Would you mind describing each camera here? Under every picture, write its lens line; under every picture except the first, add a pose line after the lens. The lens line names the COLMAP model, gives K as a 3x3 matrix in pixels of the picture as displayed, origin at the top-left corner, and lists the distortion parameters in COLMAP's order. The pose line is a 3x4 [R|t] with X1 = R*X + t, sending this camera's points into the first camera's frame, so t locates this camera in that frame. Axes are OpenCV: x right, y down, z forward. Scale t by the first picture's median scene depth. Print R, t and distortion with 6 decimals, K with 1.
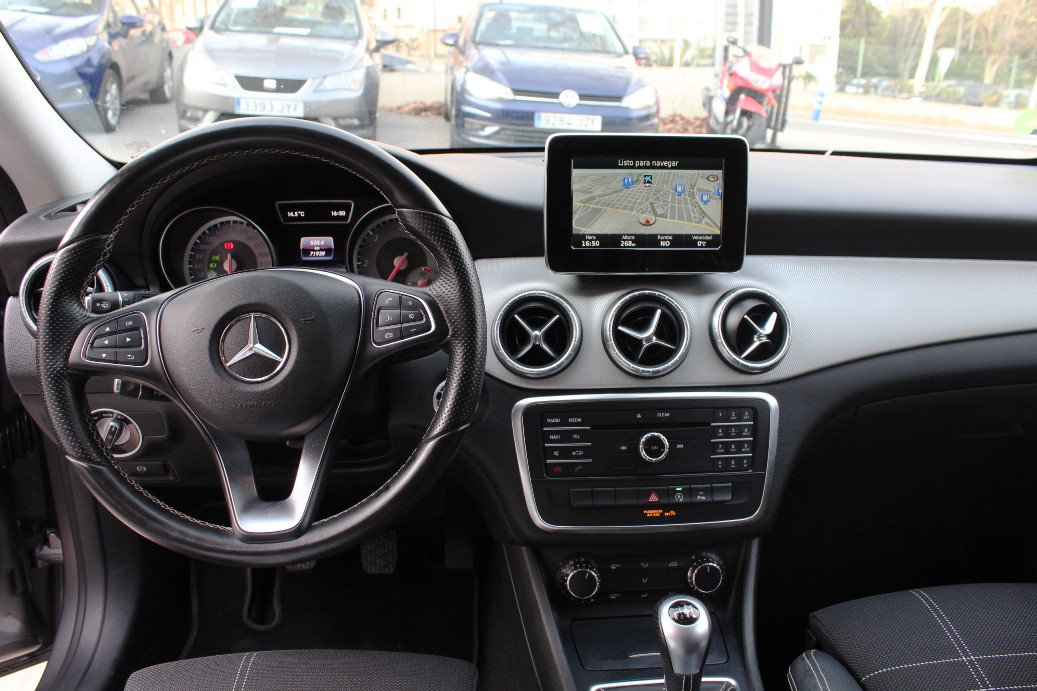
lens RADIAL K [[839.7, 0, 518.5], [0, 839.7, 345.5], [0, 0, 1]] dist [-0.165821, 0.131454]
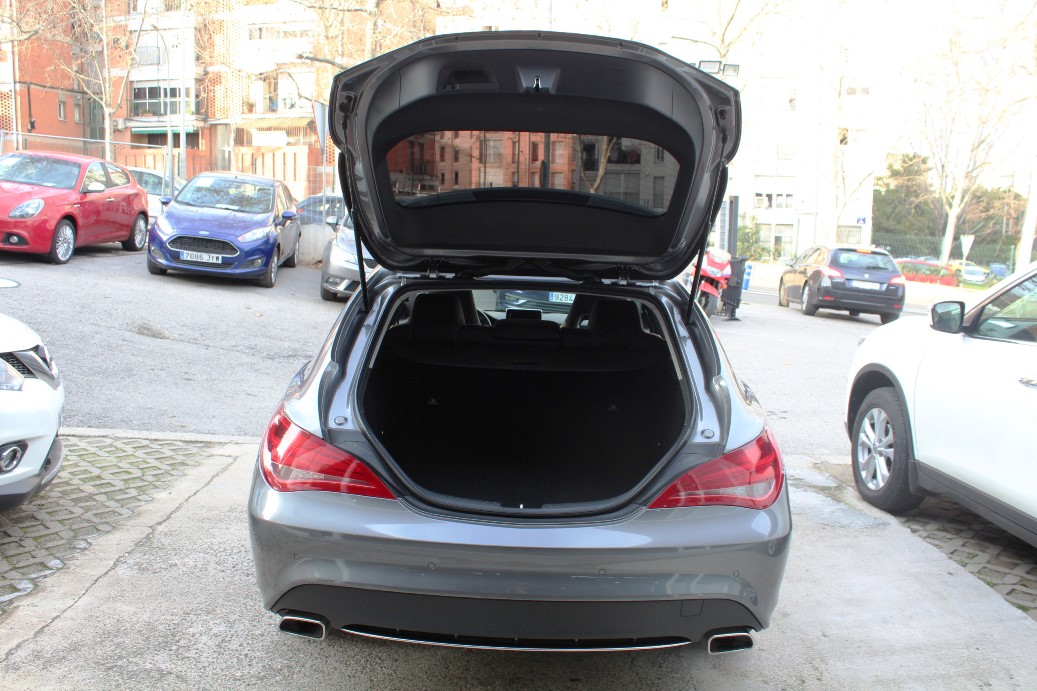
lens RADIAL K [[839.7, 0, 518.5], [0, 839.7, 345.5], [0, 0, 1]] dist [-0.165821, 0.131454]
pose [[0.997450, 0.044047, -0.056156, 0.491839], [-0.054051, 0.980032, -0.191354, 1.183730], [0.046606, 0.193902, 0.979913, -4.983993]]
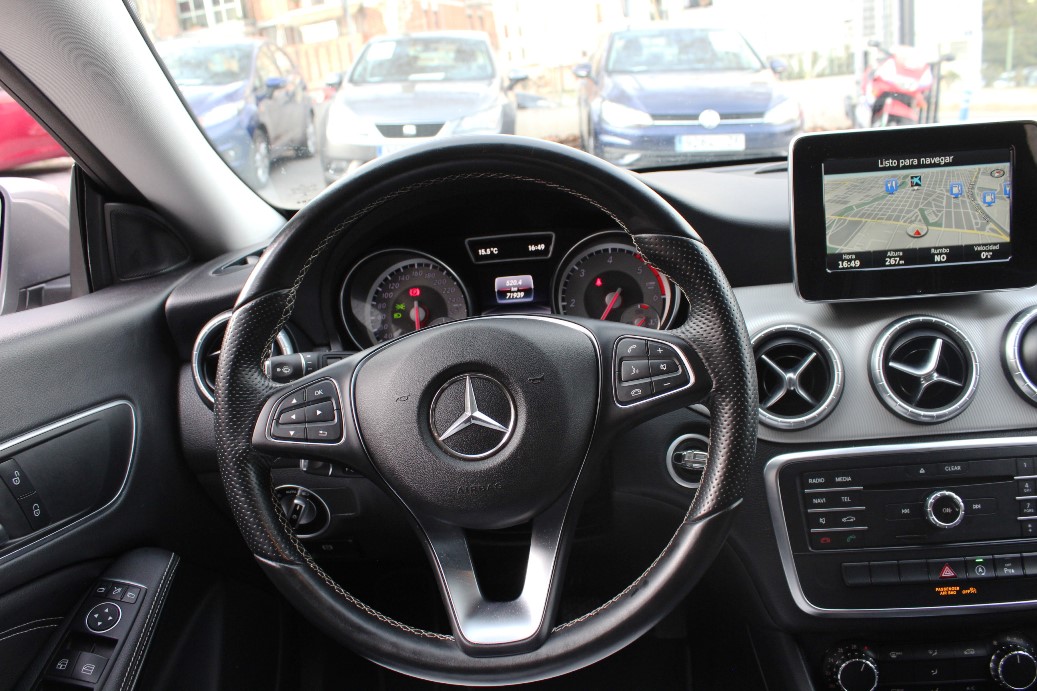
lens RADIAL K [[839.7, 0, 518.5], [0, 839.7, 345.5], [0, 0, 1]] dist [-0.165821, 0.131454]
pose [[0.984247, -0.054186, -0.168293, -0.100678], [0.047742, 0.997972, -0.042105, -0.022563], [0.170234, 0.033407, 0.984837, 0.147454]]
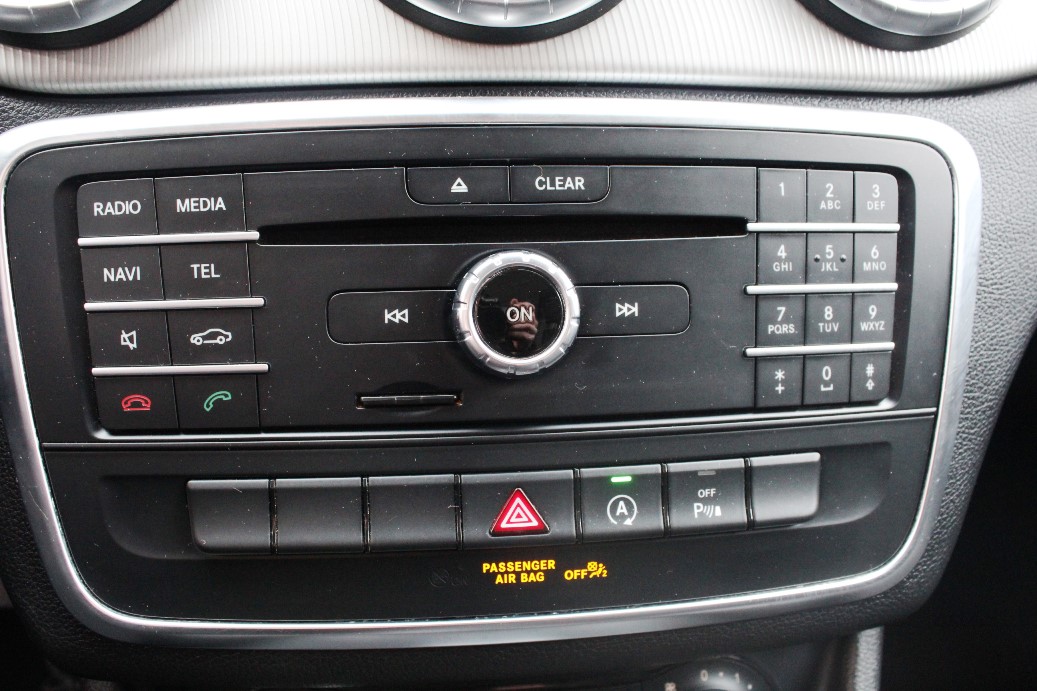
lens RADIAL K [[984.3, 0, 518.5], [0, 984.3, 345.5], [0, 0, 1]] dist [-0.141060, -0.000759]
pose [[0.997895, -0.007906, 0.064374, 0.138102], [0.000355, 0.993194, 0.116472, 0.094225], [-0.064856, -0.116204, 0.991106, 0.686108]]
